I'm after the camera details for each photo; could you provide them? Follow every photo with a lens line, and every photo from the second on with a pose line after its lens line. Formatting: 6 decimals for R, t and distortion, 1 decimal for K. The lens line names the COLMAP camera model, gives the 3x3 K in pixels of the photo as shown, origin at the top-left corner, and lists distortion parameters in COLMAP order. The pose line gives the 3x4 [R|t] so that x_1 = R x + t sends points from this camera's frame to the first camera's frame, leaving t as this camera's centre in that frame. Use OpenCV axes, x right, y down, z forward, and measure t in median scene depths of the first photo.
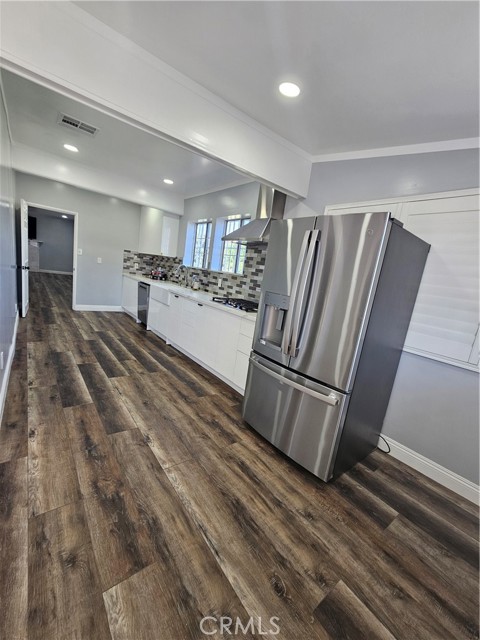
lens RADIAL K [[263.3, 0, 238.7], [0, 263.3, 320.4], [0, 0, 1]] dist [0.001320, 0.000148]
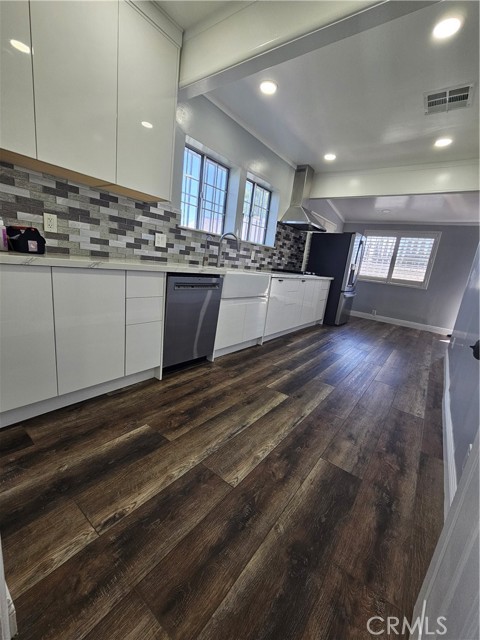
lens RADIAL K [[263.3, 0, 238.6], [0, 263.3, 322.2], [0, 0, 1]] dist [0.001320, 0.000148]
pose [[-0.231538, -0.384352, 0.893680, -1.058643], [0.022662, 0.916263, 0.399936, -0.325102], [-0.972562, 0.112853, -0.203440, 1.377445]]
